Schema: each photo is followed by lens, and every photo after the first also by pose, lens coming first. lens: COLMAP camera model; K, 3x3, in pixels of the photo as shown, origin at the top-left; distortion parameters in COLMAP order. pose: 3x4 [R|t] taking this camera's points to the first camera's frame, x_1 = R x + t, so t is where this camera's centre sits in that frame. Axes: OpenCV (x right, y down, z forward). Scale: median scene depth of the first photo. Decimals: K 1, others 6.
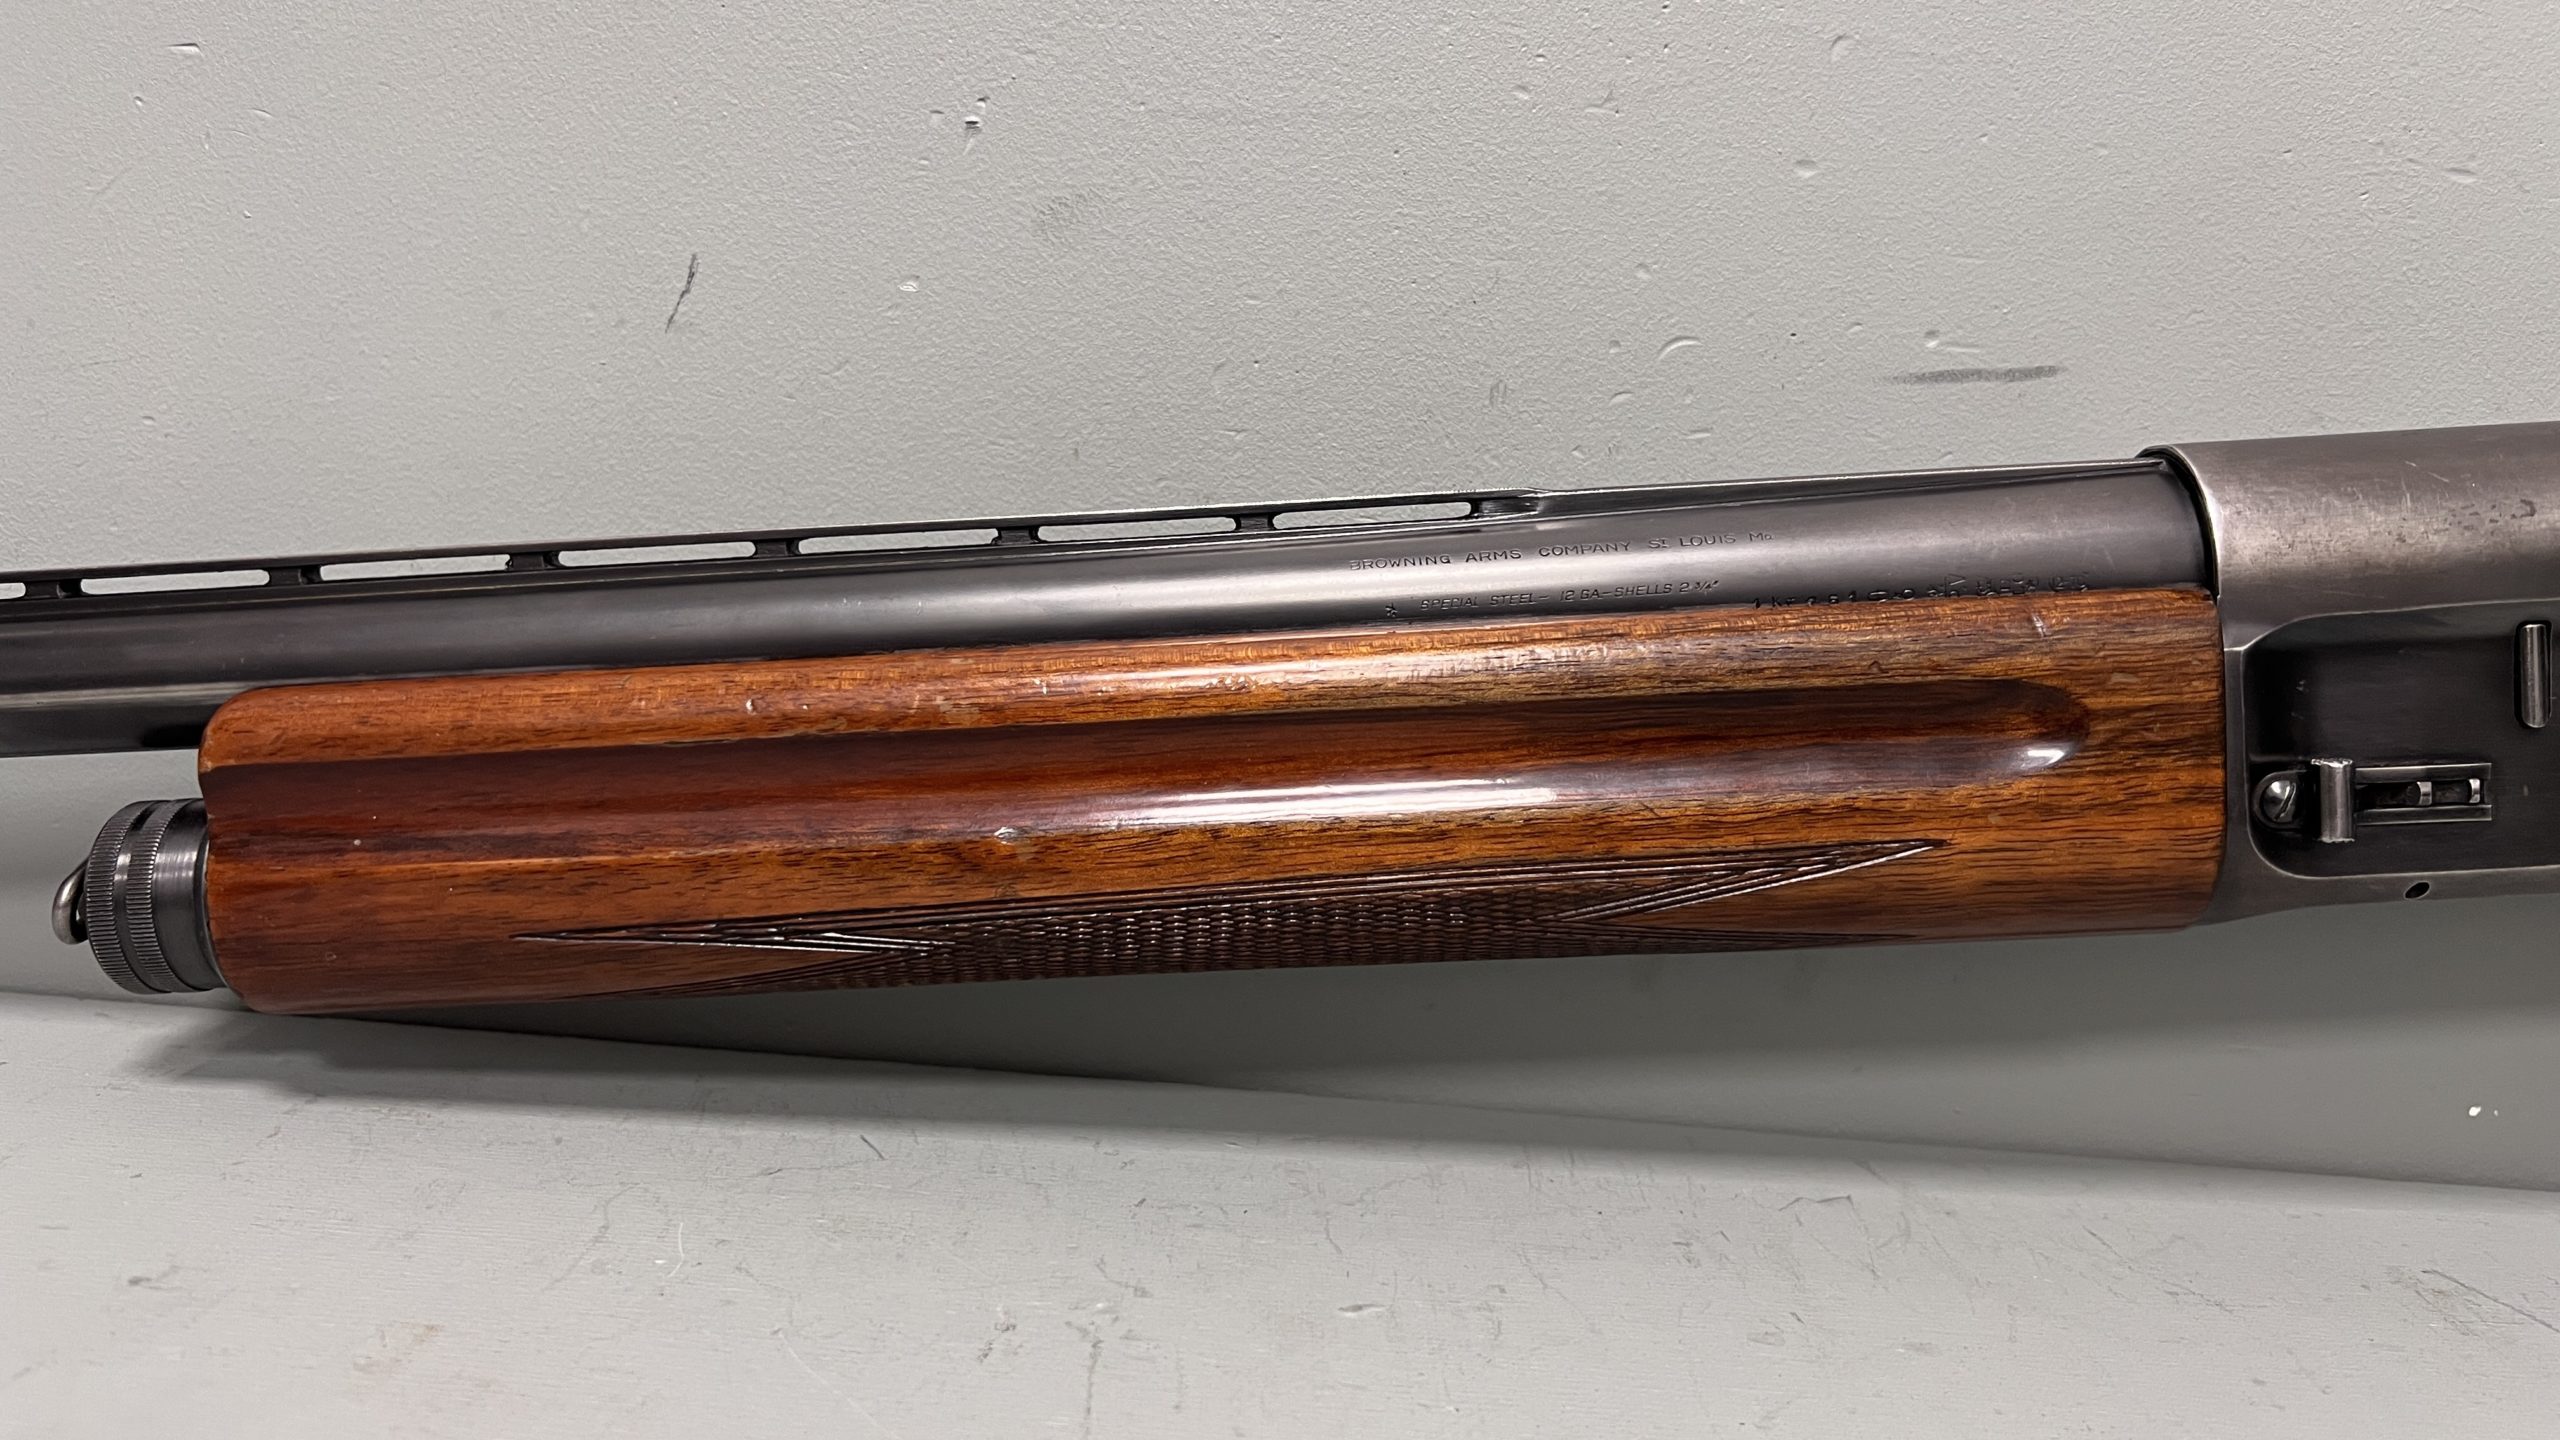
lens RADIAL K [[1891.7, 0, 1283.4], [0, 1891.7, 694.5], [0, 0, 1]] dist [0.031121, -0.061030]
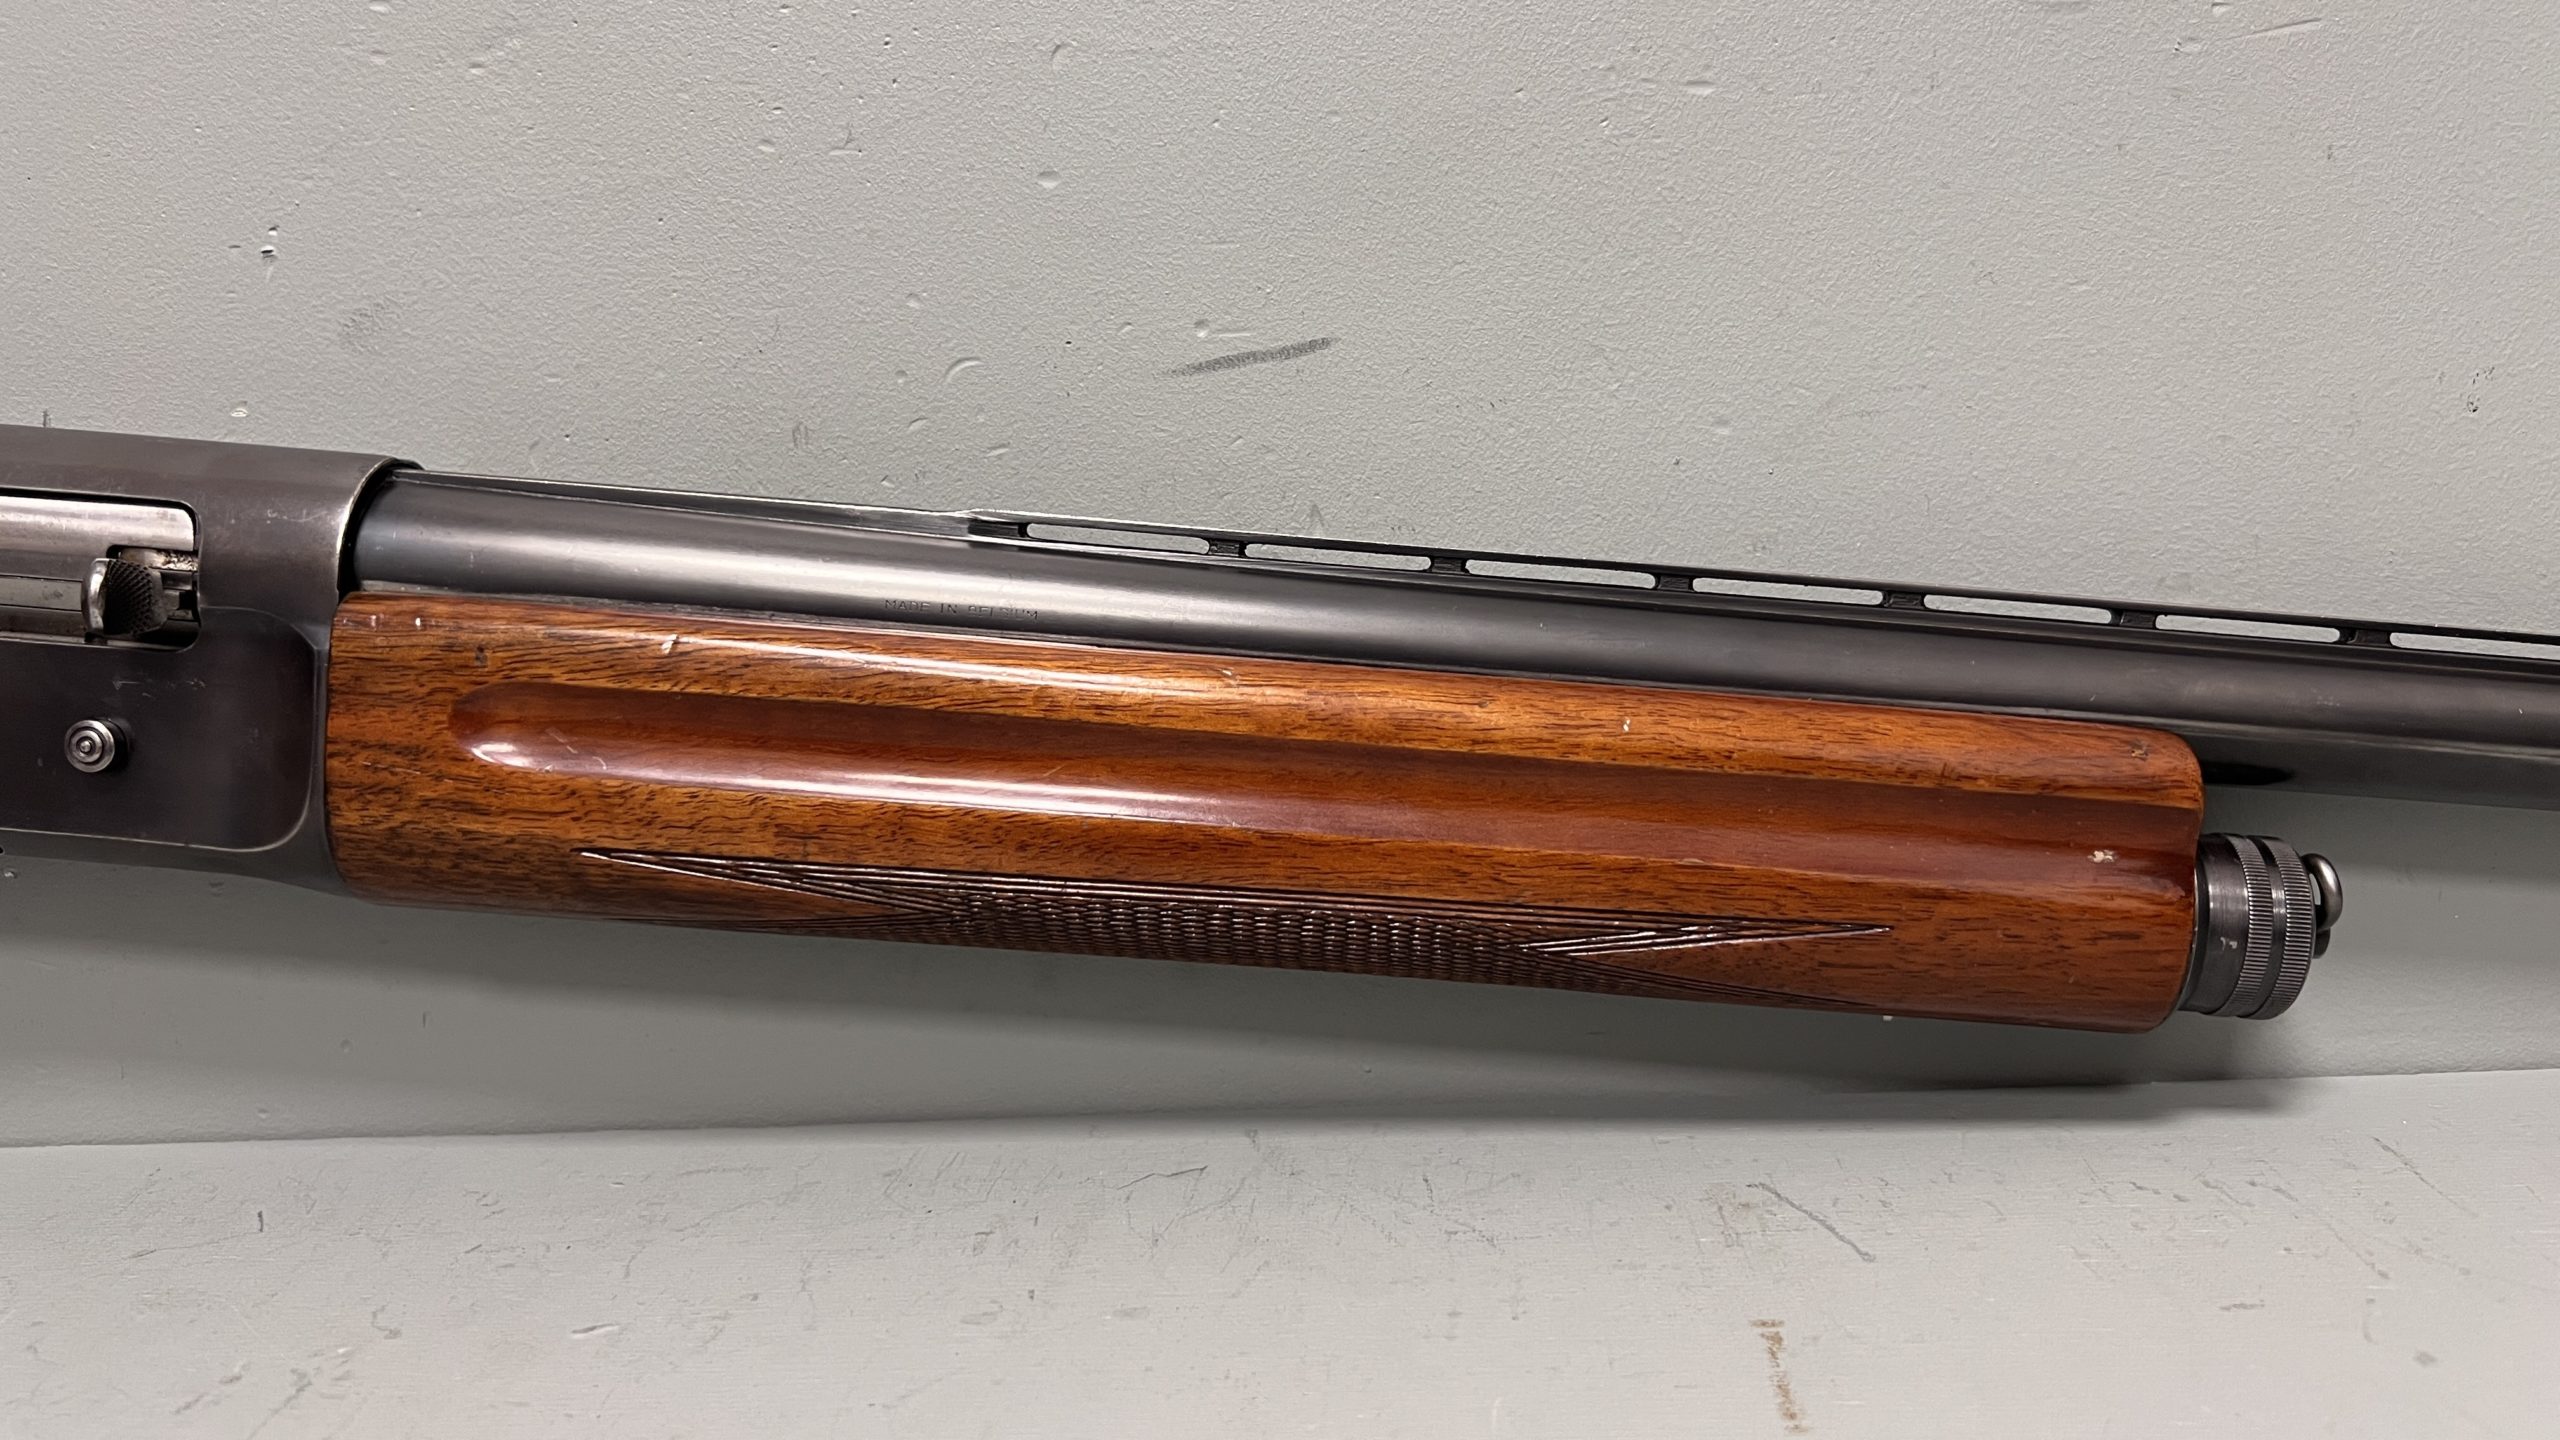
lens RADIAL K [[1891.7, 0, 1284.1], [0, 1891.7, 735.0], [0, 0, 1]] dist [0.031121, -0.061030]
pose [[0.989105, -0.123100, -0.080737, 0.449937], [0.124077, 0.992247, 0.007169, 0.029210], [0.079229, -0.017108, 0.996710, -0.015257]]
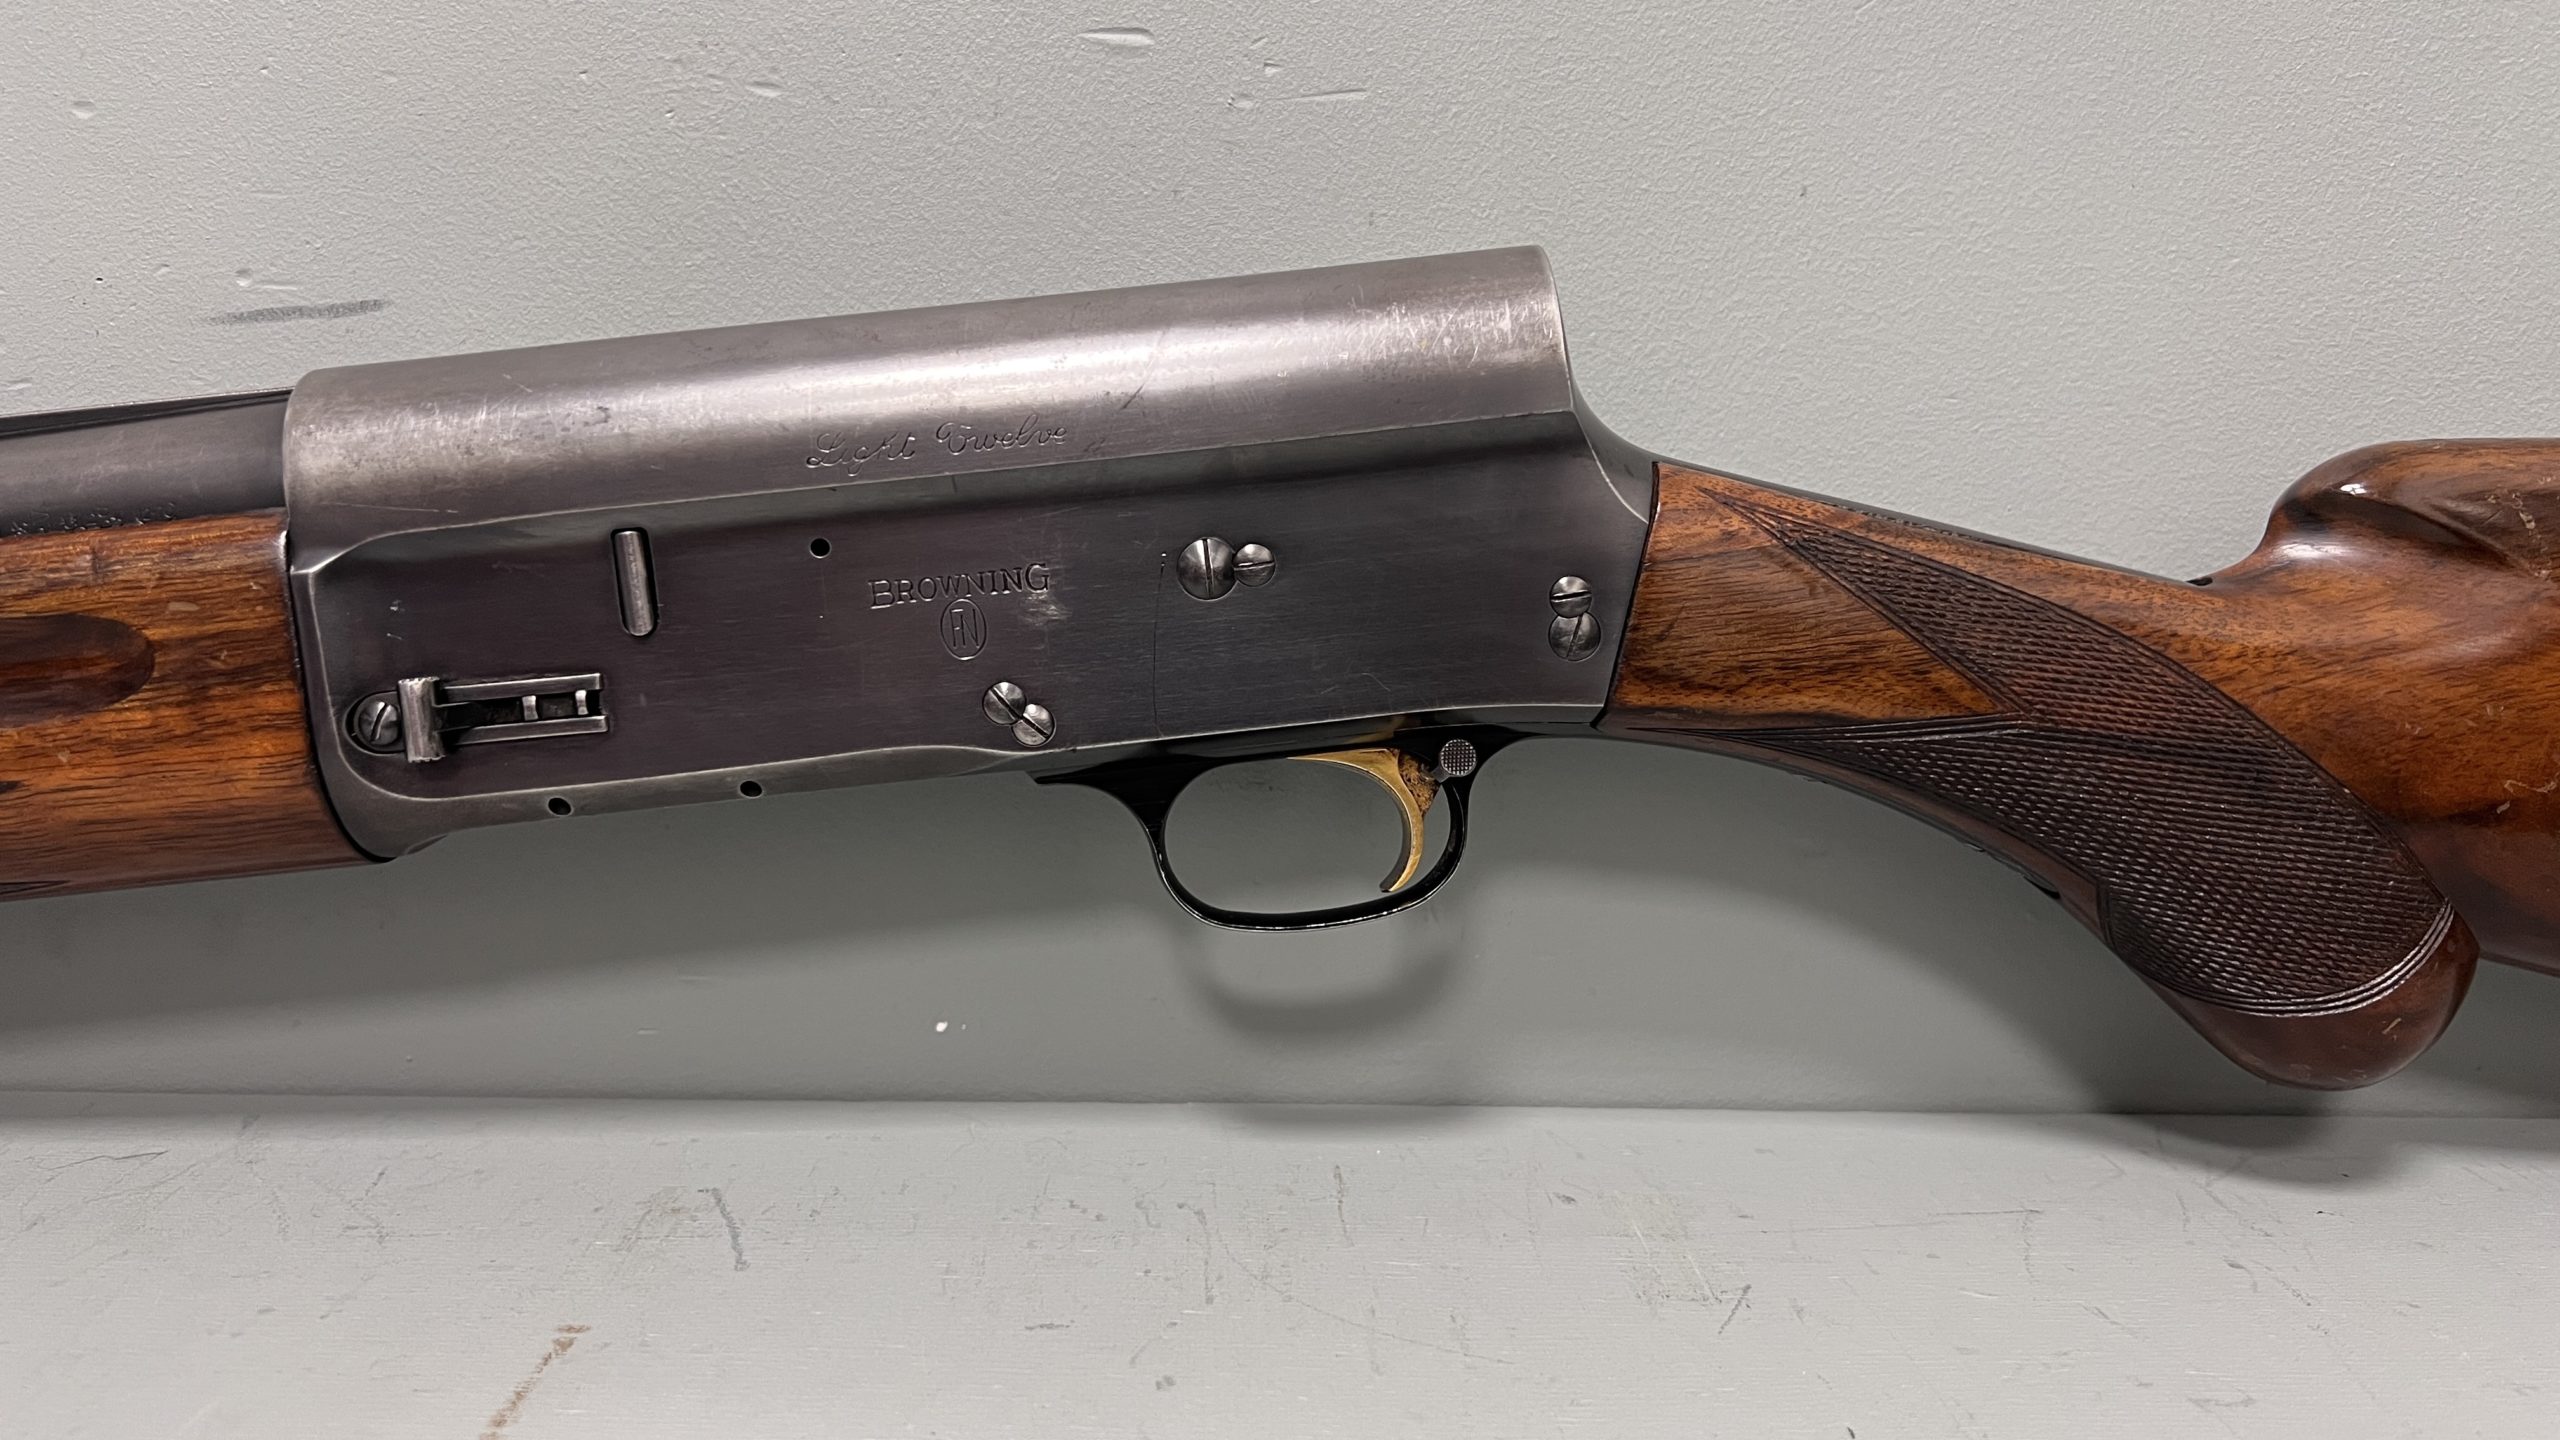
lens RADIAL K [[1891.7, 0, 1301.0], [0, 1891.7, 699.1], [0, 0, 1]] dist [0.031121, -0.061030]
pose [[0.997148, -0.053909, 0.052817, 0.841601], [0.053703, 0.998543, 0.005317, 0.056659], [-0.053027, -0.002465, 0.998590, -0.011777]]
